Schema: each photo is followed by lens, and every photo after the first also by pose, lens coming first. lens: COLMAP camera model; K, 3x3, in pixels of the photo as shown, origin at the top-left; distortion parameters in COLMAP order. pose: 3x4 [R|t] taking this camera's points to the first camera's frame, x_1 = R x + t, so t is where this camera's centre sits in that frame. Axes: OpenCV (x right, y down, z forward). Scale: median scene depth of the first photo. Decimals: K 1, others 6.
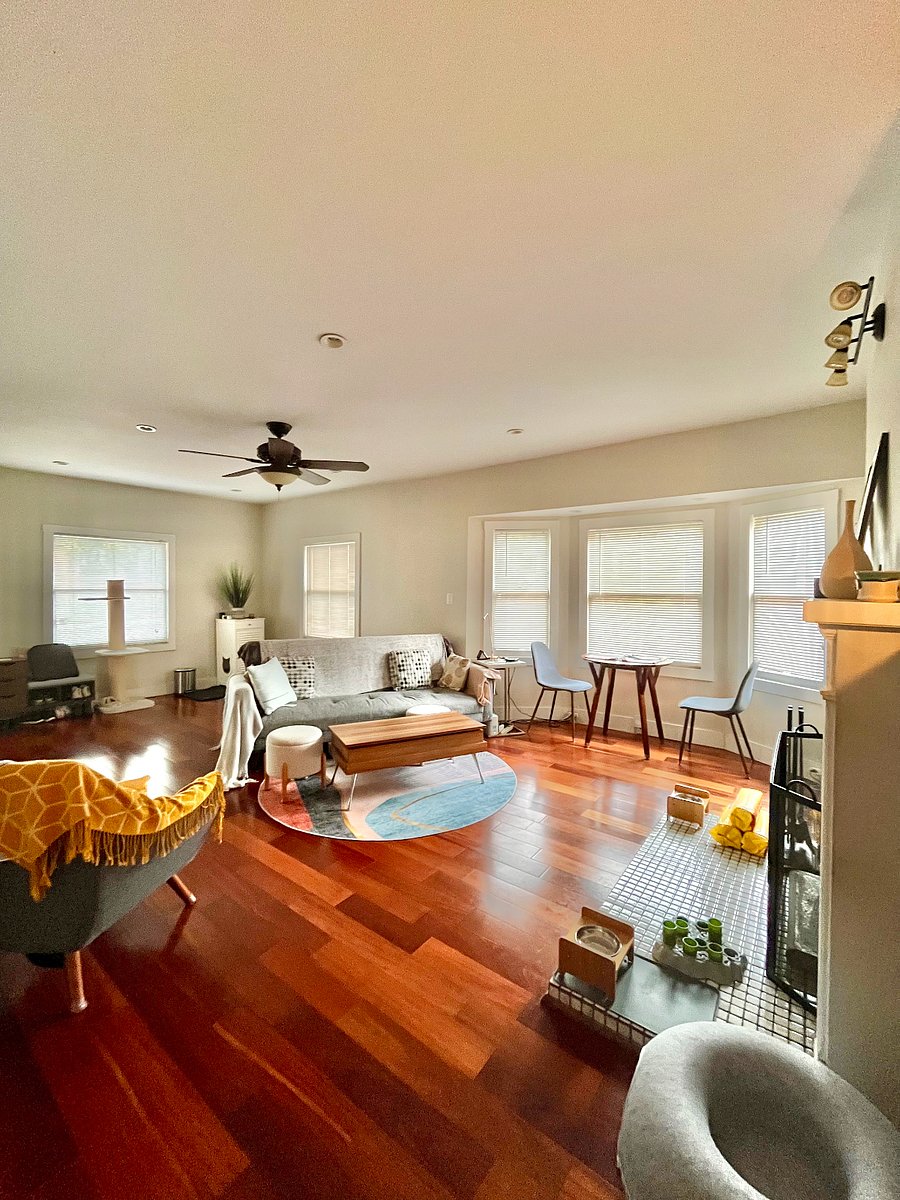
lens RADIAL K [[488.4, 0, 449.7], [0, 488.4, 596.6], [0, 0, 1]] dist [-0.001610, -0.000054]
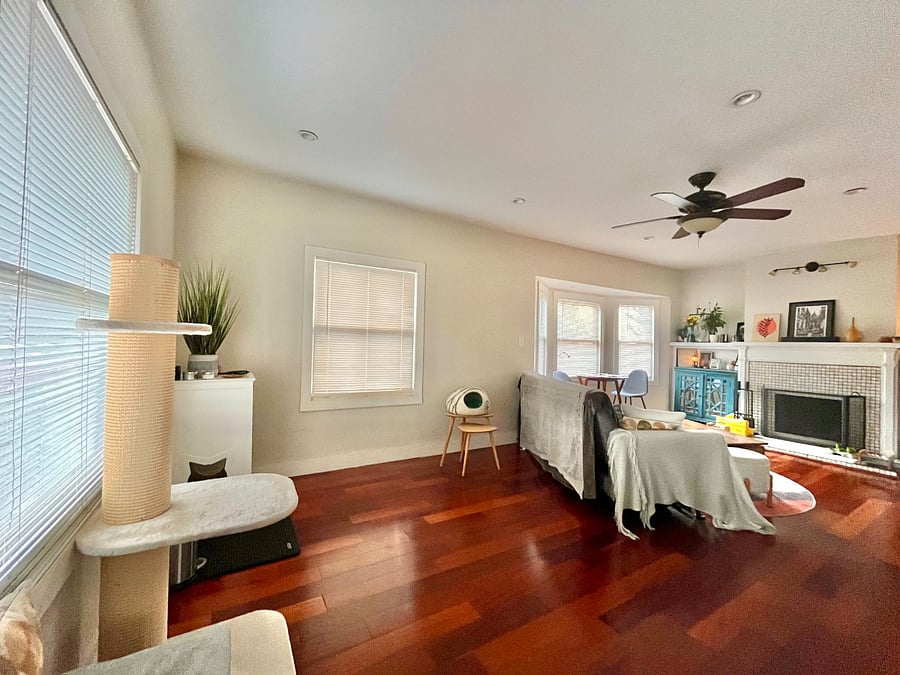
lens RADIAL K [[366.3, 0, 449.1], [0, 366.3, 339.2], [0, 0, 1]] dist [-0.001610, -0.000054]
pose [[0.366675, 0.012571, 0.930264, -1.218165], [-0.020644, 0.999772, -0.005373, 0.007568], [-0.930120, -0.017234, 0.366851, 1.141039]]
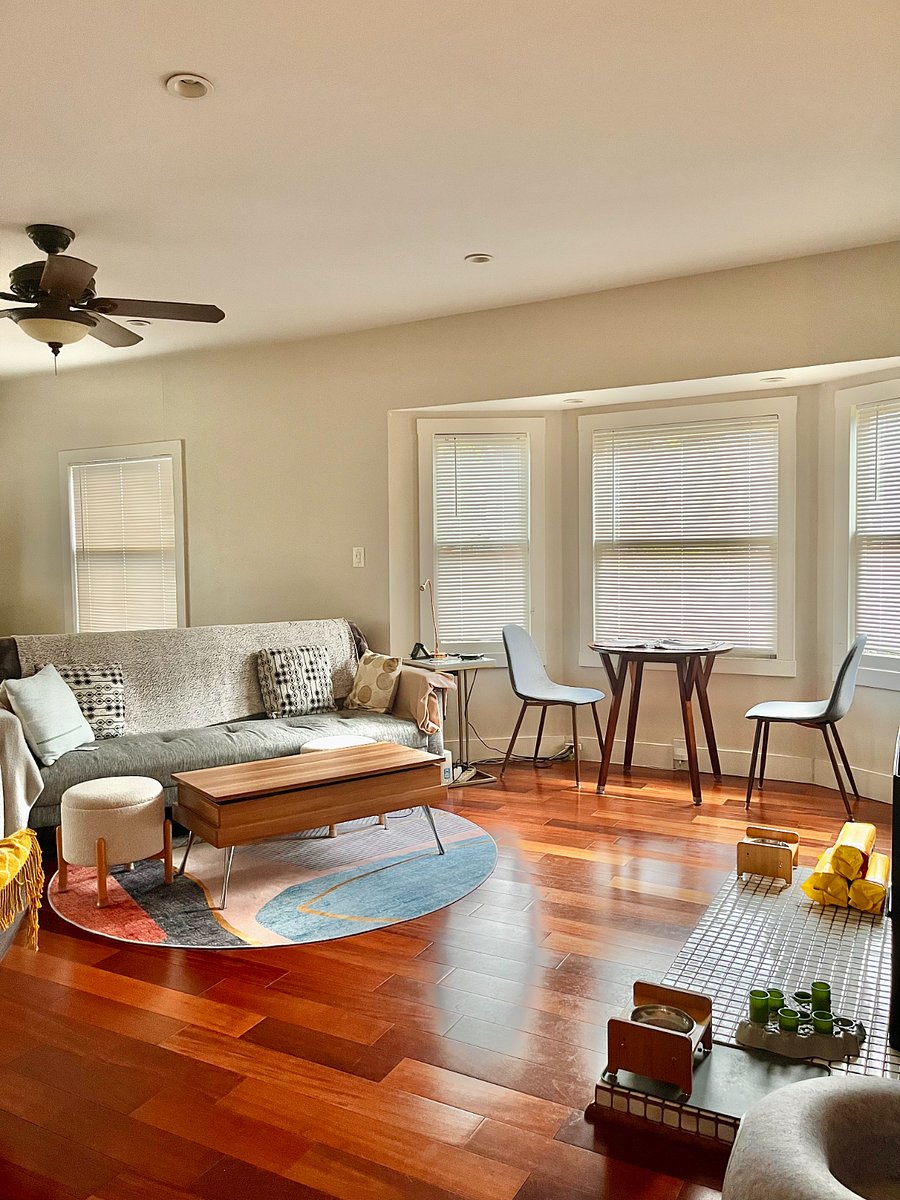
lens RADIAL K [[905.7, 0, 458.6], [0, 905.7, 607.6], [0, 0, 1]] dist [0.066926, -0.077223]
pose [[0.987412, -0.028597, 0.155560, -0.070454], [0.022414, 0.998893, 0.041355, 0.031349], [-0.156570, -0.037348, 0.986960, -0.086475]]
